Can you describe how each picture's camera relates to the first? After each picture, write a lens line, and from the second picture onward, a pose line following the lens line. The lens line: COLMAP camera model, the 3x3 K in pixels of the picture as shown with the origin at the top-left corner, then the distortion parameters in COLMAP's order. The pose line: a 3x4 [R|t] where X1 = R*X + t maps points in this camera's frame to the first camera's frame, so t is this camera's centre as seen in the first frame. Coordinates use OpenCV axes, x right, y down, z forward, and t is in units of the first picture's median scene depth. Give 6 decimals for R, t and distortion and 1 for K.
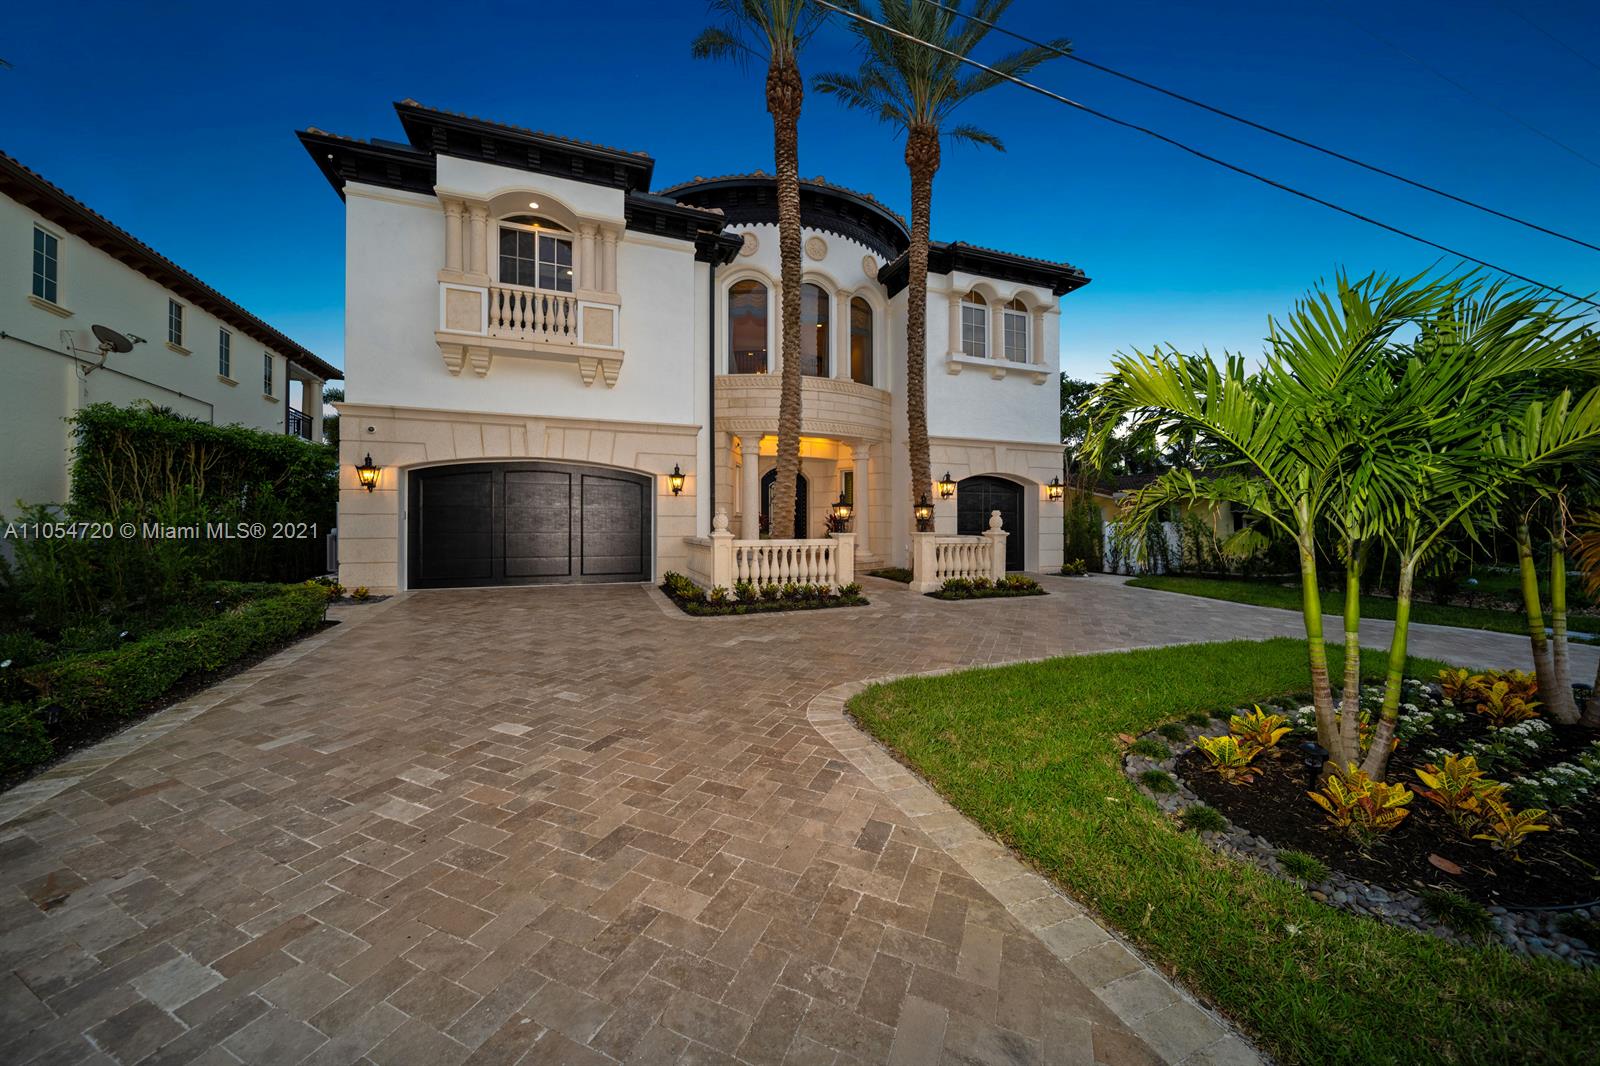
lens RADIAL K [[569.5, 0, 800.3], [0, 569.5, 516.5], [0, 0, 1]] dist [-0.001240, -0.000316]
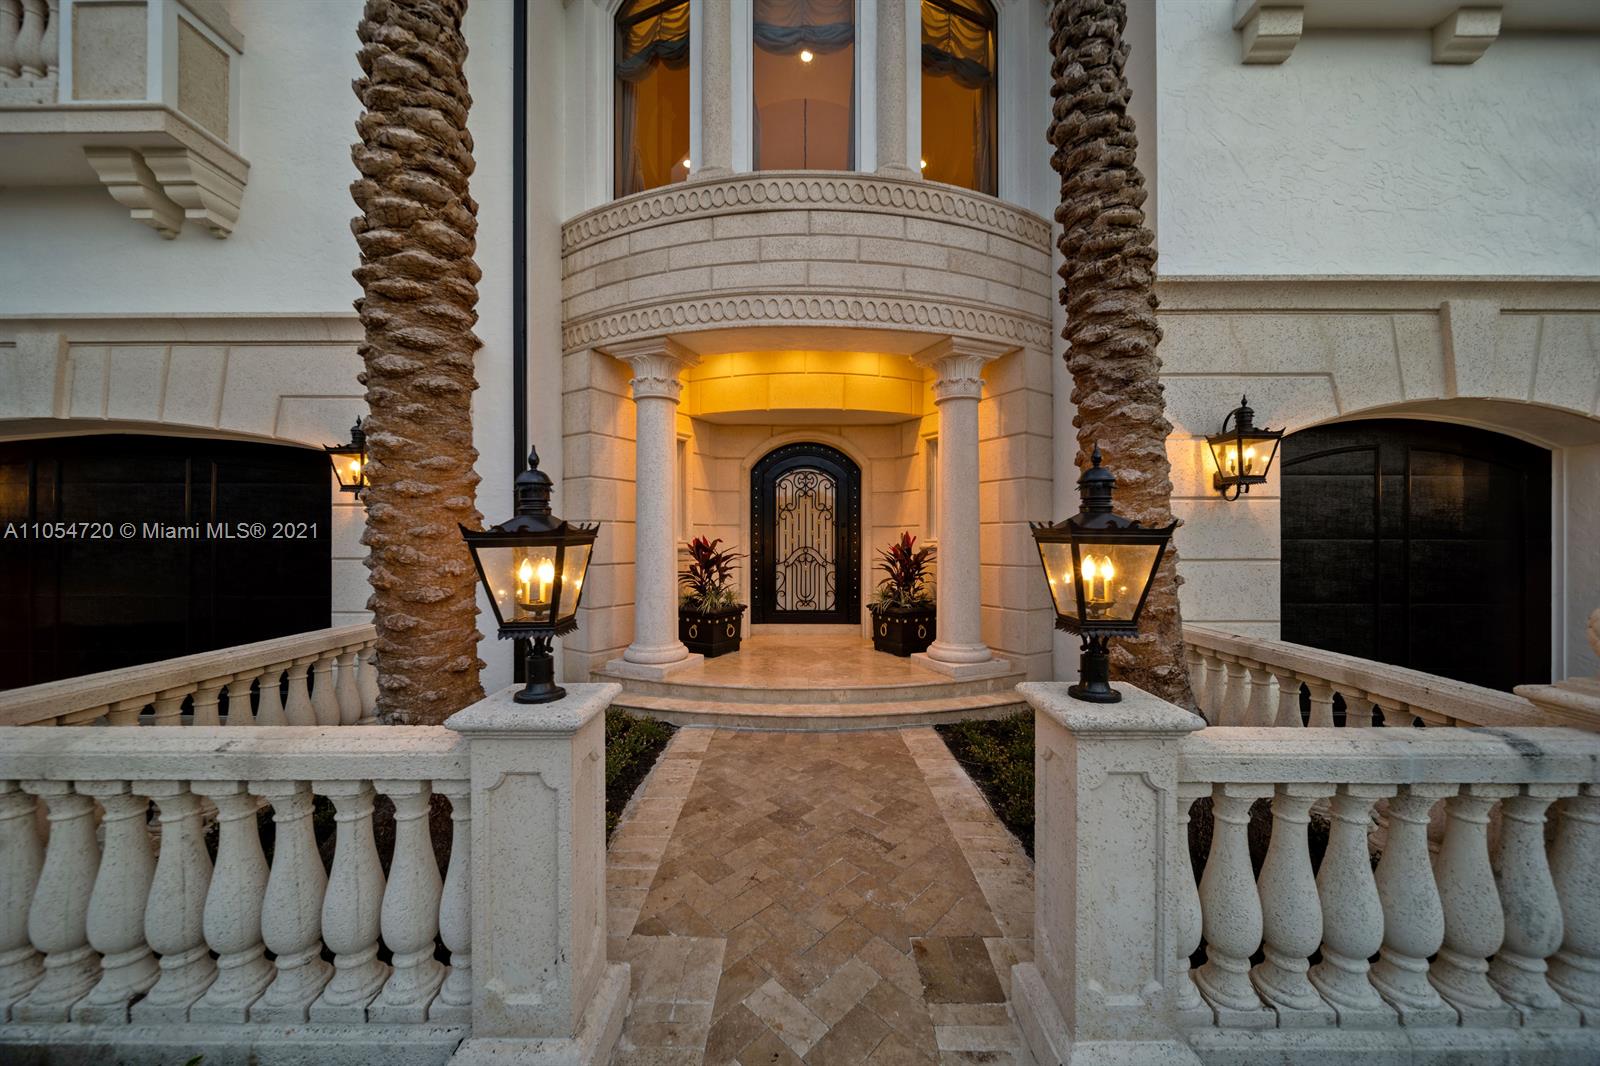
lens RADIAL K [[565.9, 0, 800.0], [0, 565.9, 533.0], [0, 0, 1]] dist [-0.000112, -0.000134]
pose [[0.929982, -0.002463, -0.367596, 0.159906], [0.005432, 0.999960, 0.007043, -0.016601], [0.367564, -0.008546, 0.929959, 0.665066]]
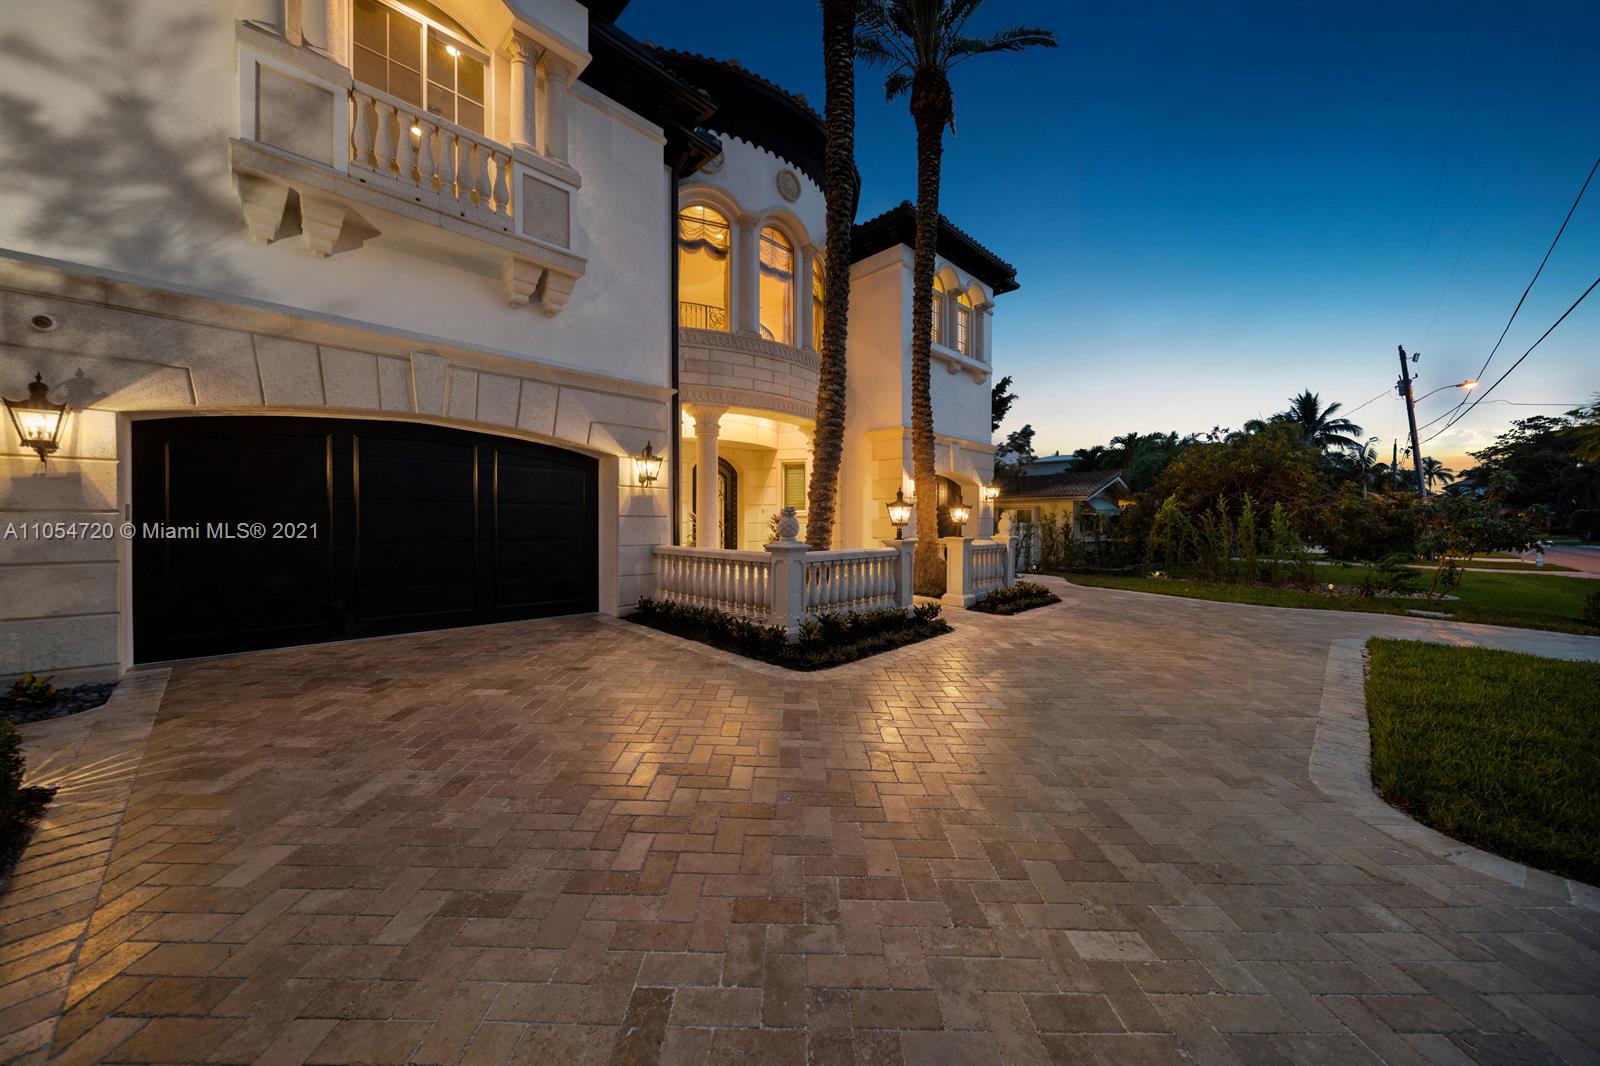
lens RADIAL K [[560.2, 0, 802.9], [0, 560.2, 524.8], [0, 0, 1]] dist [-0.001491, -0.000272]
pose [[0.912787, -0.001036, 0.408435, -0.282258], [-0.007779, 0.999771, 0.019922, -0.005098], [-0.408363, -0.021362, 0.912570, 0.257726]]
